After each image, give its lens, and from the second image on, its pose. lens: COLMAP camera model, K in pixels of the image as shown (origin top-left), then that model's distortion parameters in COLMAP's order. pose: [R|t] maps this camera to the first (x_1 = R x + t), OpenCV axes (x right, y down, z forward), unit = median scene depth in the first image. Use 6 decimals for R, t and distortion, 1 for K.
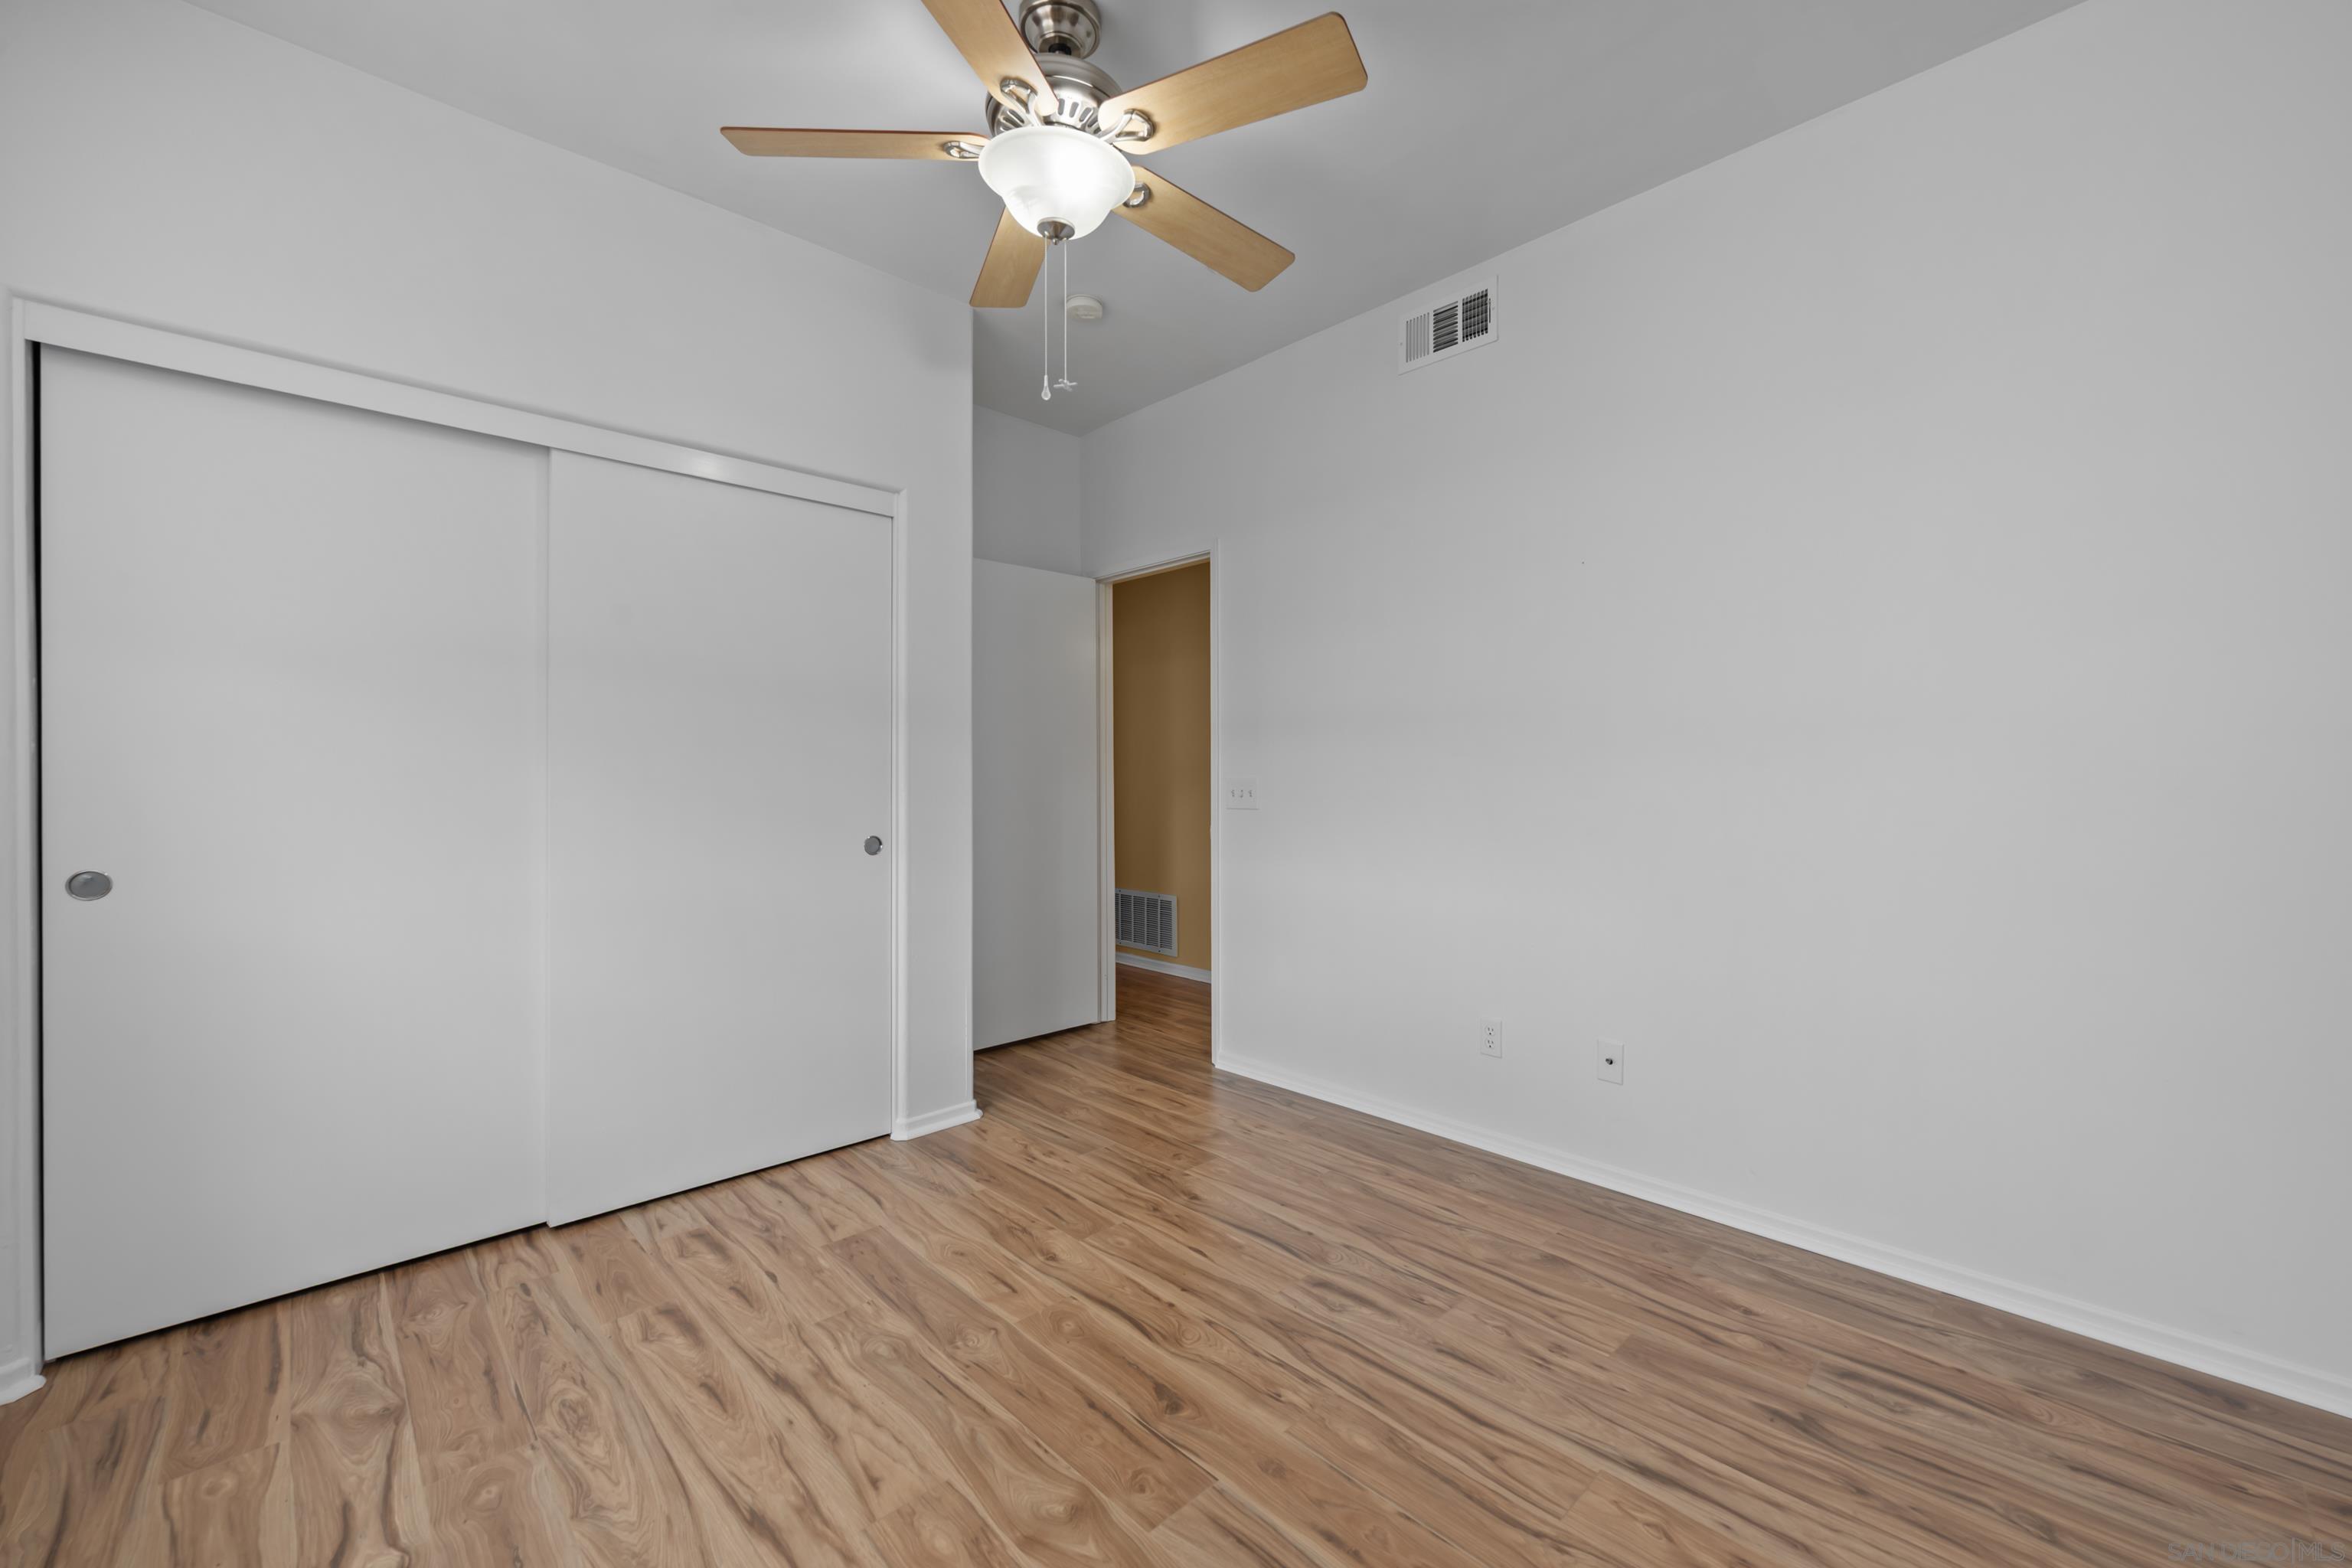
lens RADIAL K [[929.0, 0, 1176.4], [0, 929.0, 786.4], [0, 0, 1]] dist [-0.000557, 0.000509]
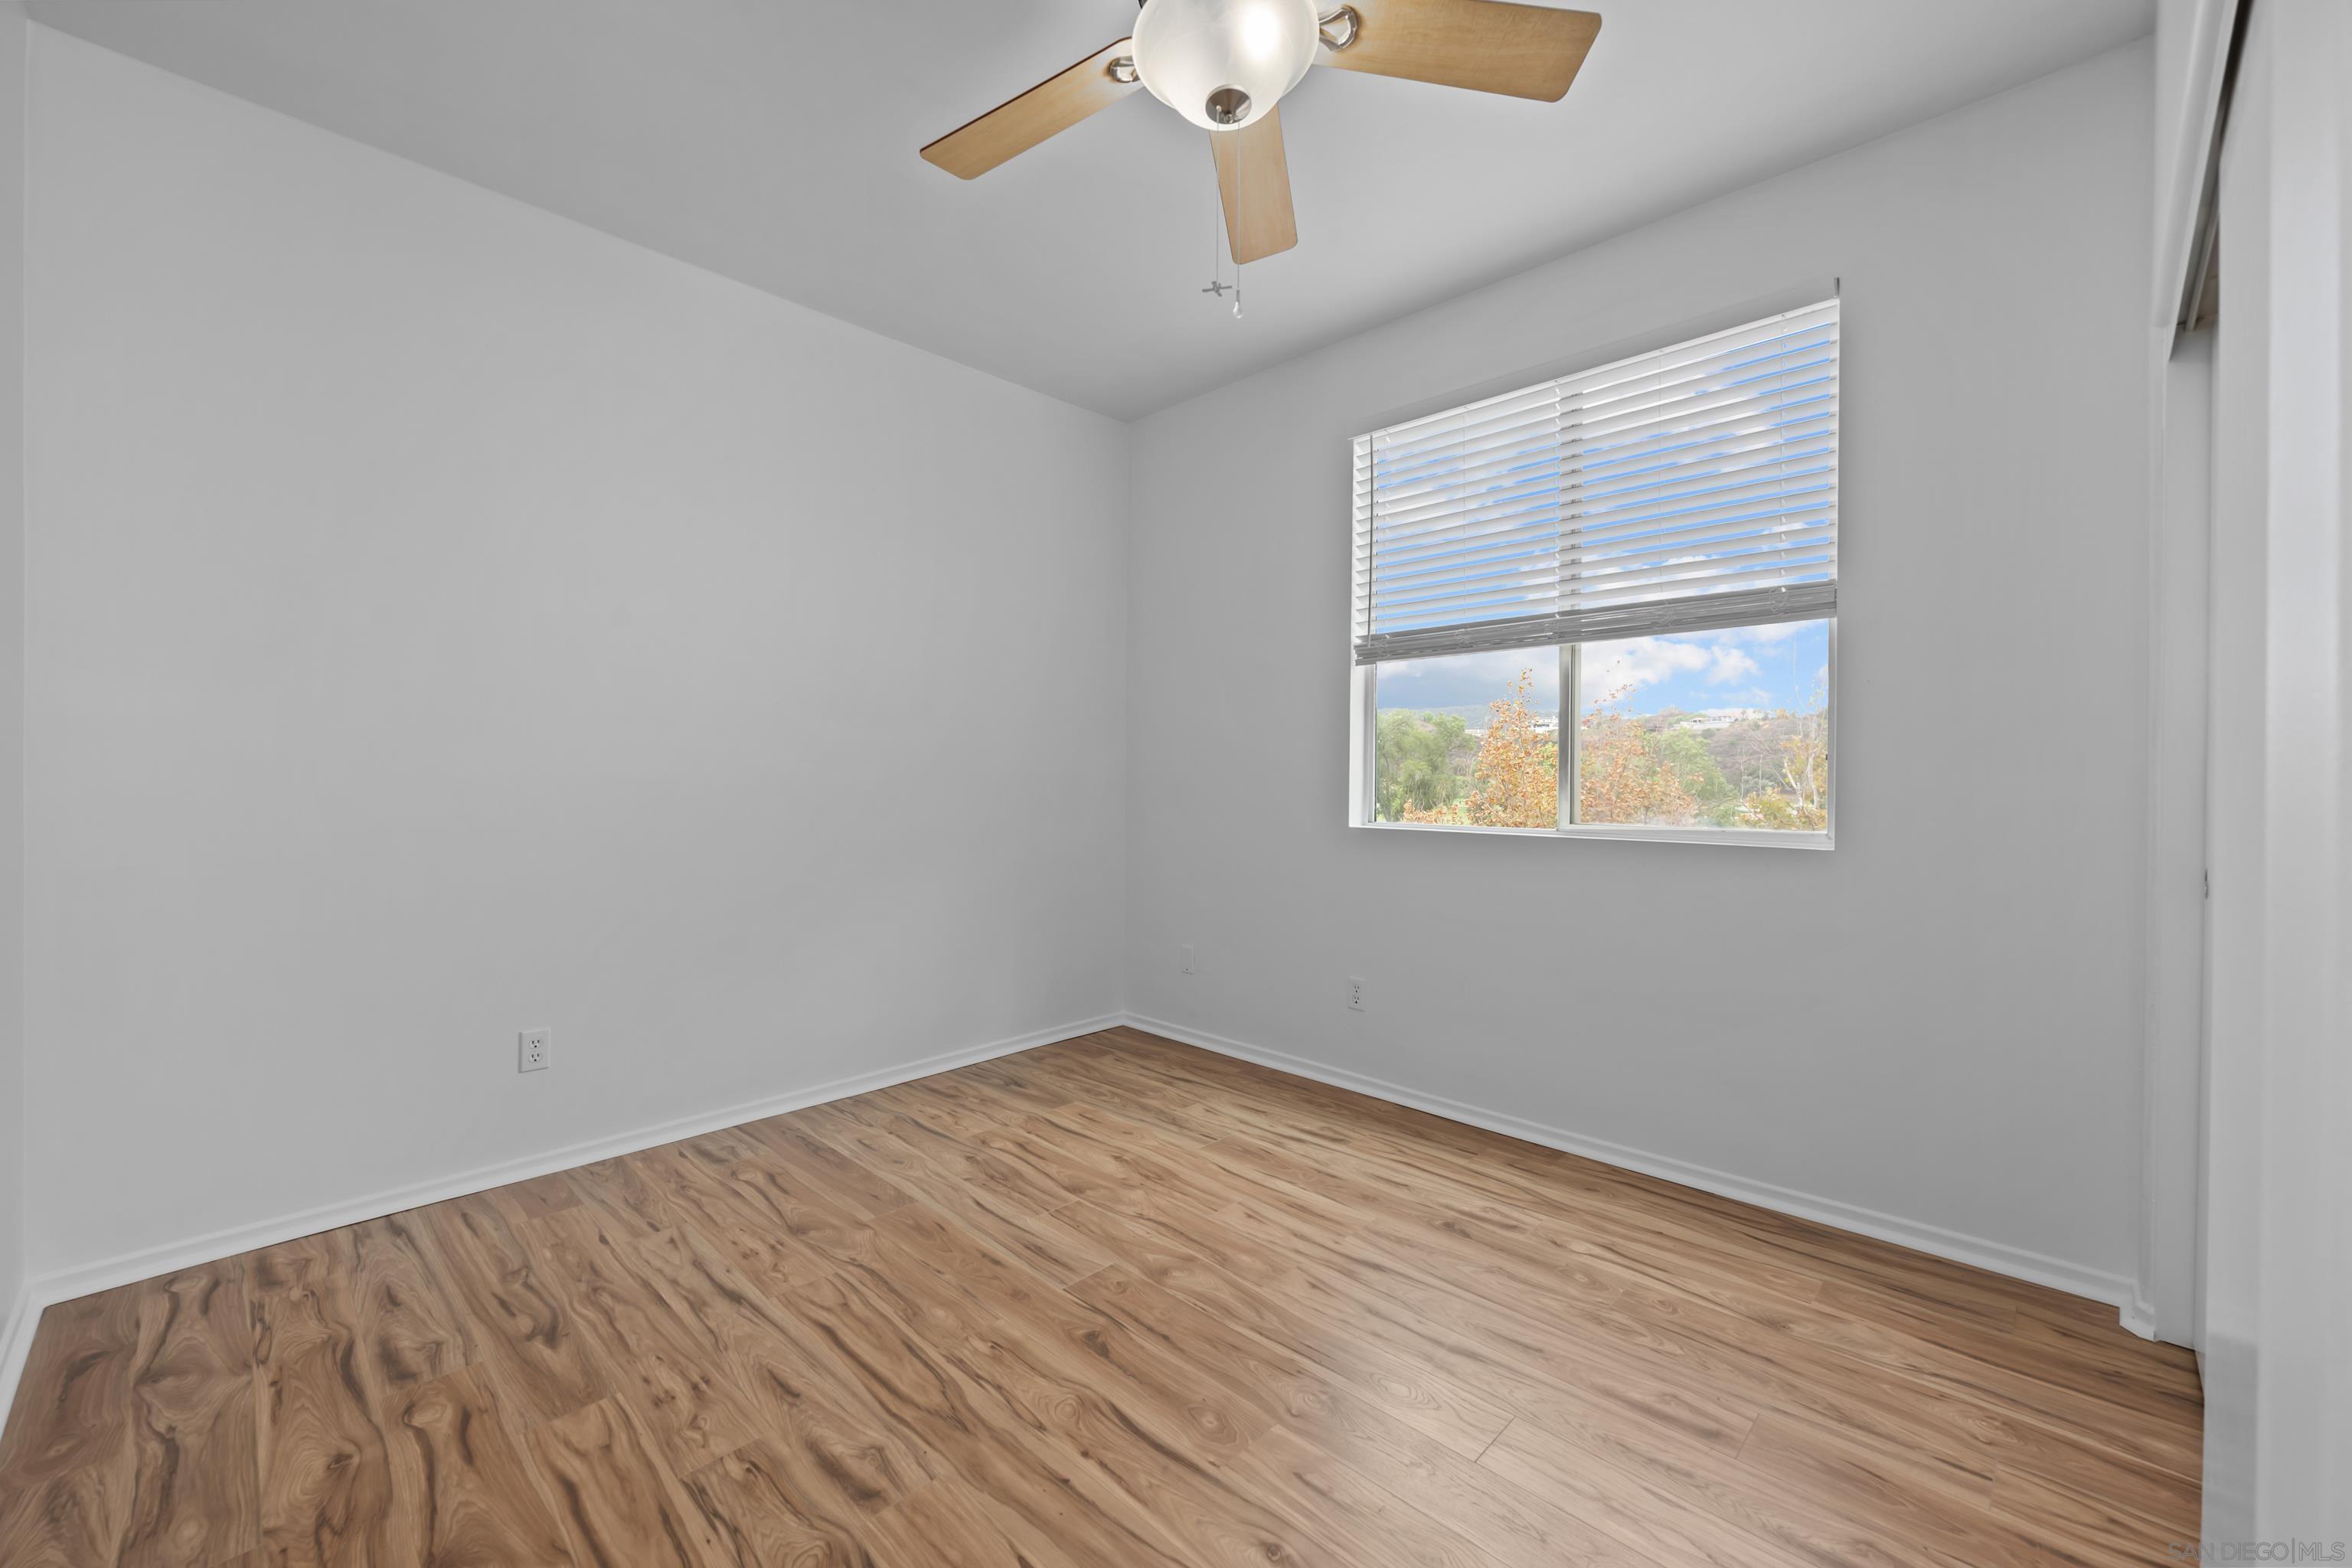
lens RADIAL K [[929.0, 0, 1176.4], [0, 929.0, 786.4], [0, 0, 1]] dist [-0.000557, 0.000509]
pose [[-0.999265, -0.001202, -0.038311, -0.058412], [-0.002130, 0.999705, 0.024181, -0.018229], [0.038270, 0.024245, -0.998973, 2.016142]]
